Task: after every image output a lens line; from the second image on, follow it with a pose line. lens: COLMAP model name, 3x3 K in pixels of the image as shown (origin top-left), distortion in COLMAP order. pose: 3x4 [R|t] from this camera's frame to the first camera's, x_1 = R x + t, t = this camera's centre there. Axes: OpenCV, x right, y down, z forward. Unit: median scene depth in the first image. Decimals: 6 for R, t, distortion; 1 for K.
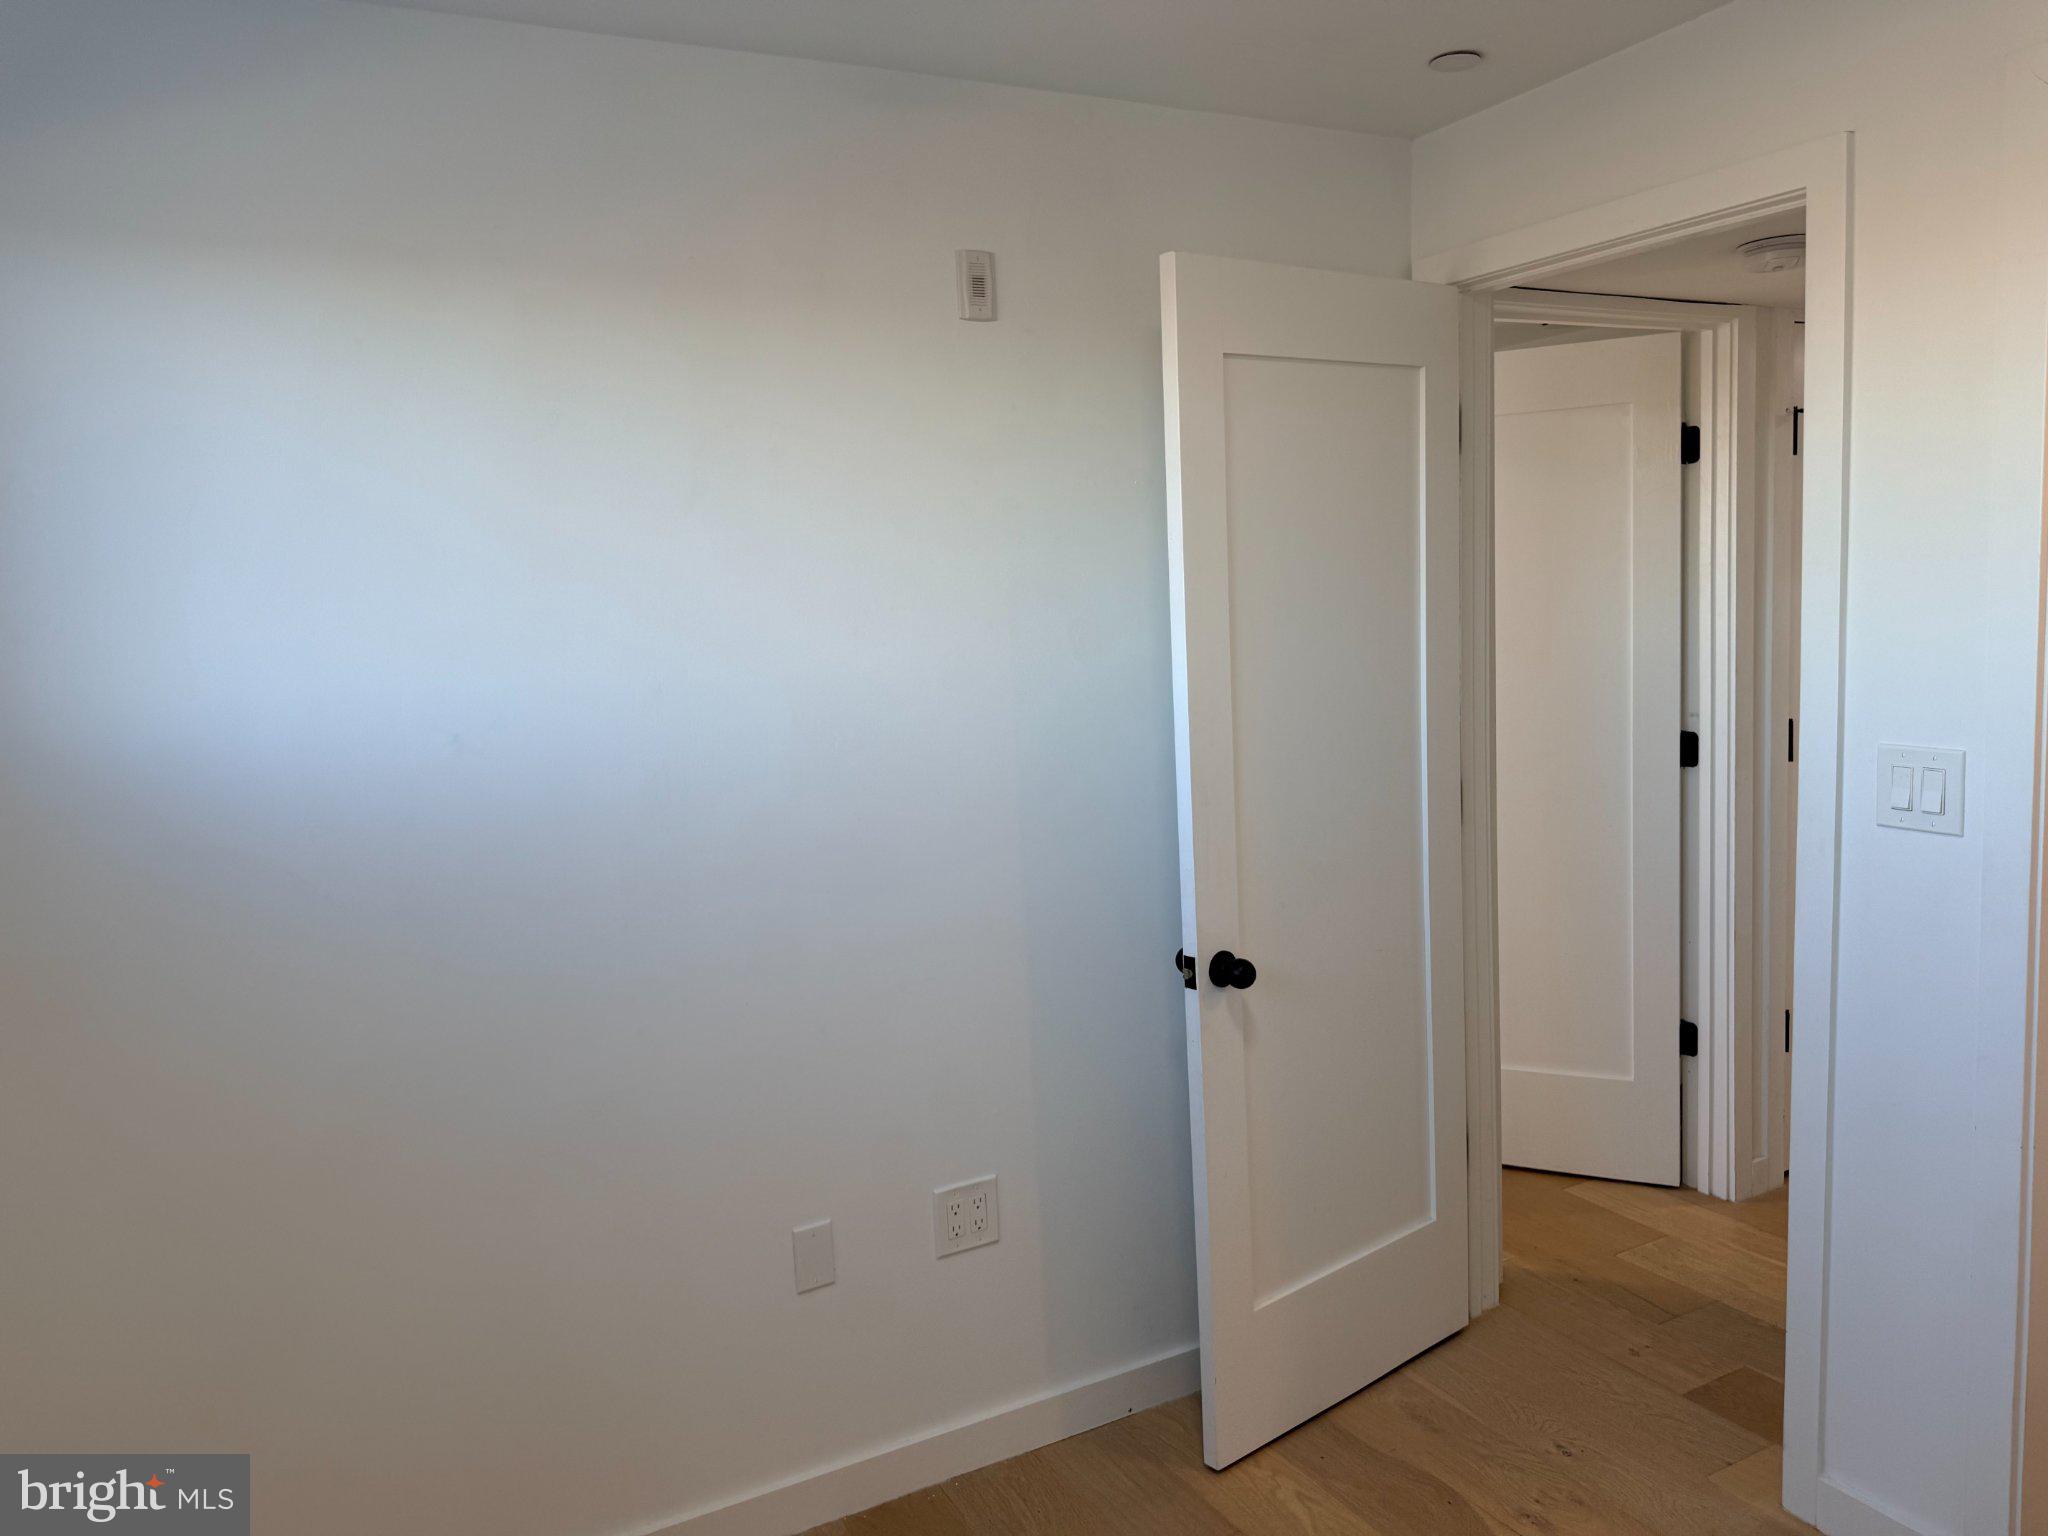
lens RADIAL K [[1453.6, 0, 1033.1], [0, 1453.6, 759.8], [0, 0, 1]] dist [0.073272, -0.087772]
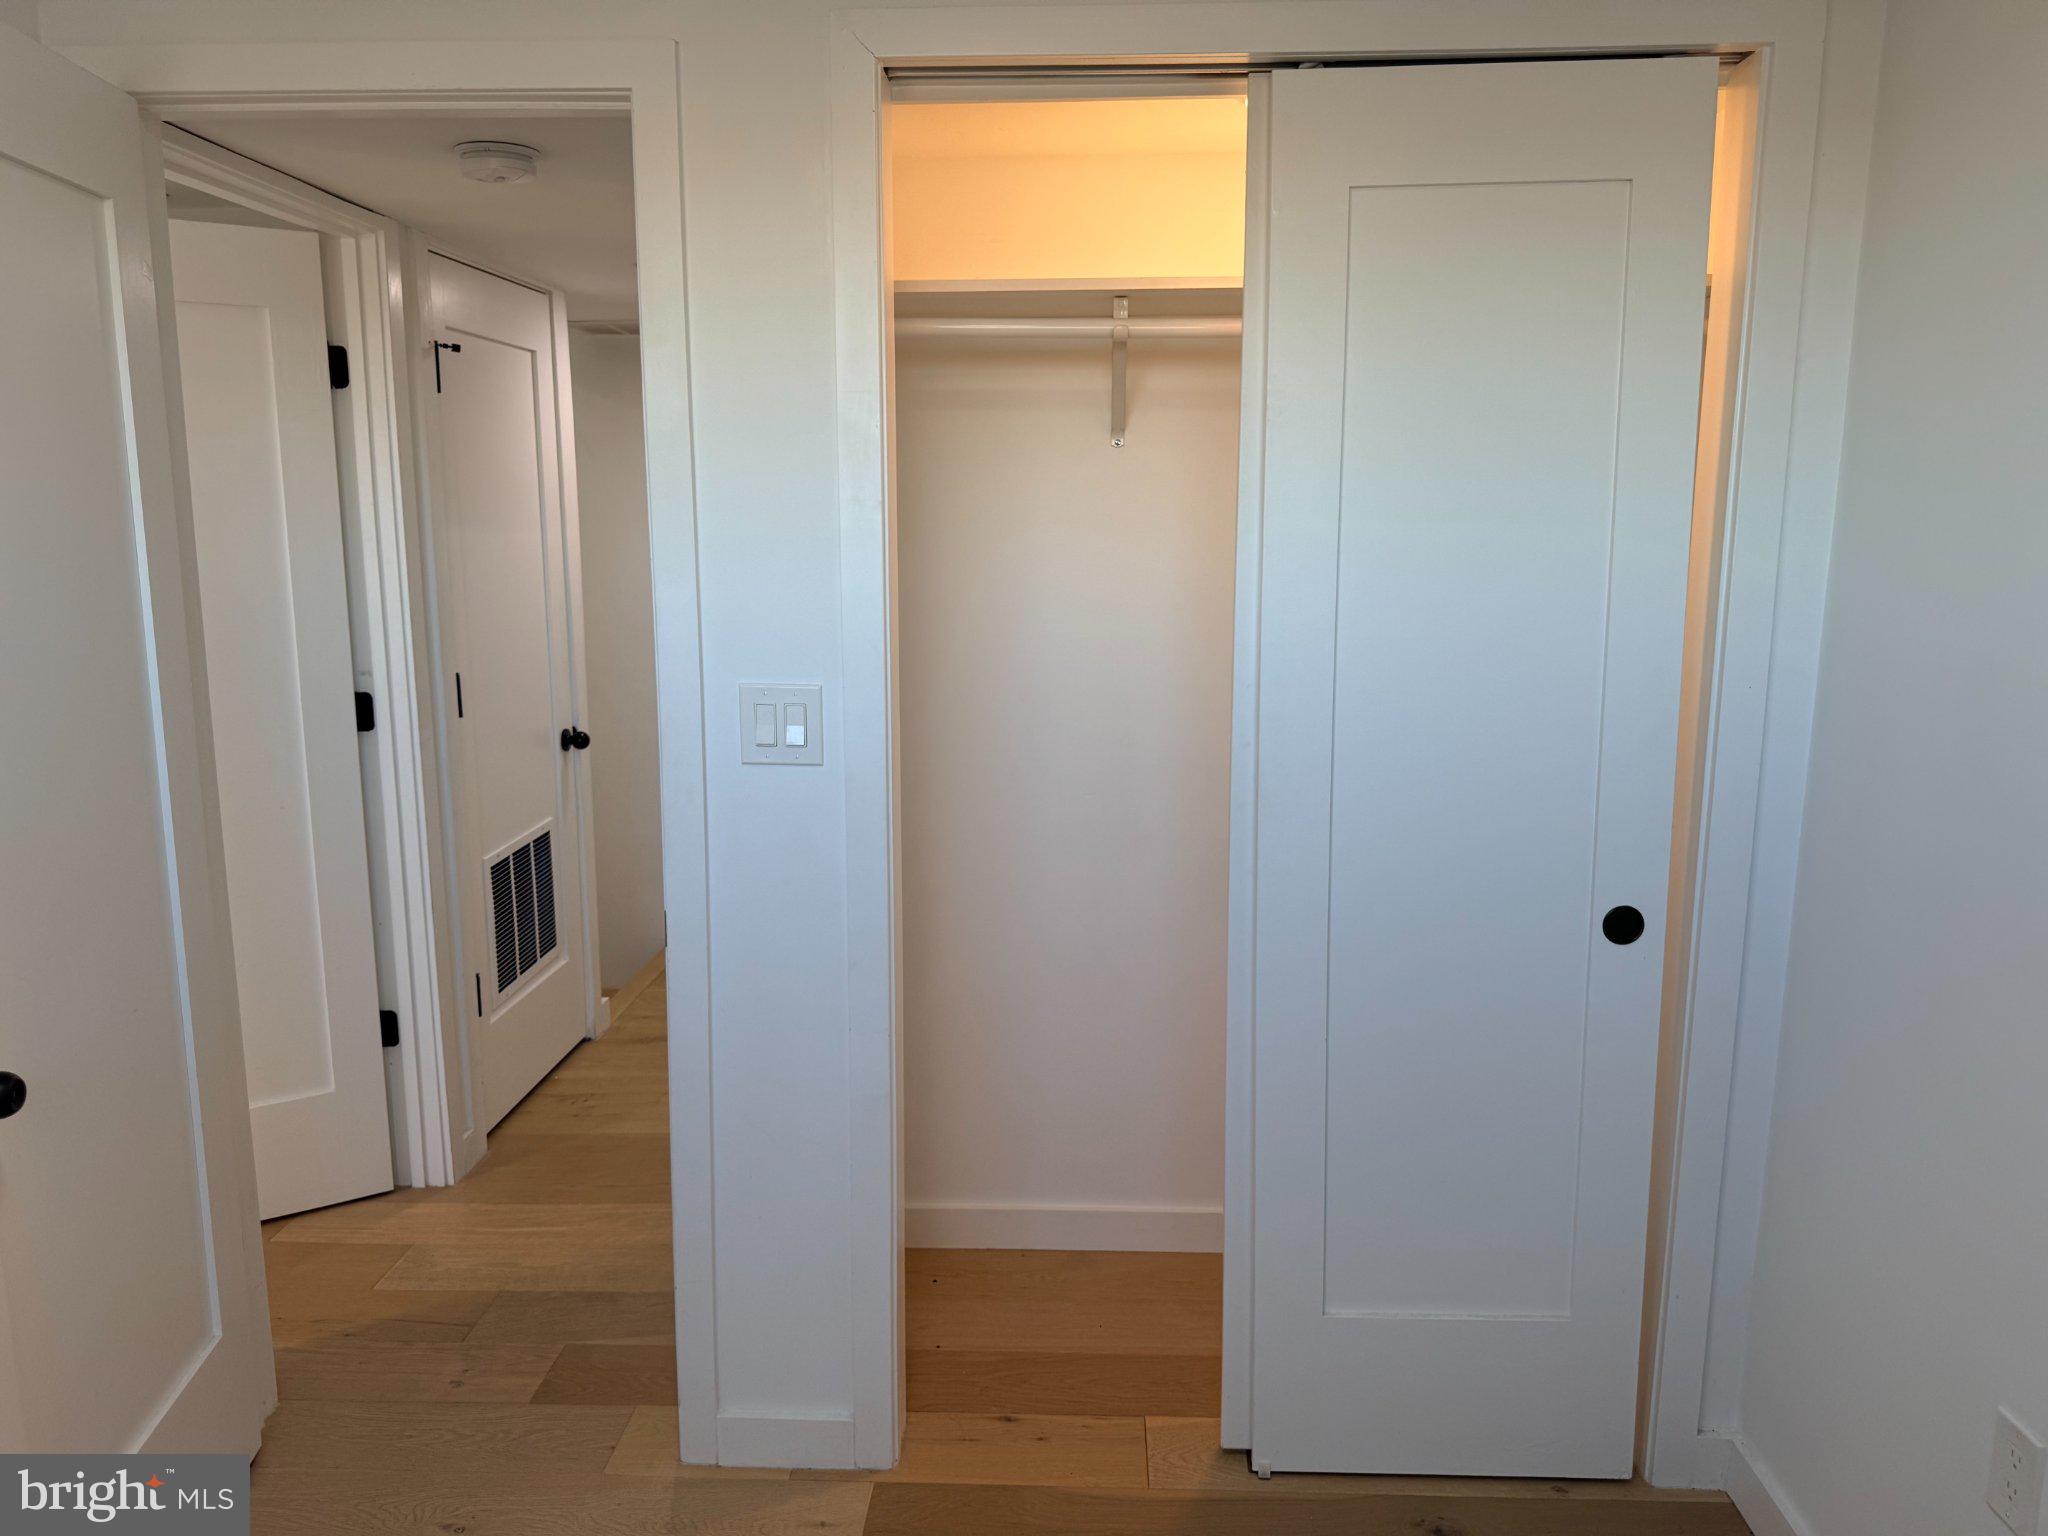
lens RADIAL K [[1450.4, 0, 1024.7], [0, 1450.4, 779.6], [0, 0, 1]] dist [0.039492, -0.056723]
pose [[0.515477, -0.104052, 0.850562, -0.114861], [0.074083, 0.994295, 0.076738, -0.004719], [-0.853695, 0.023456, 0.520245, 0.206409]]
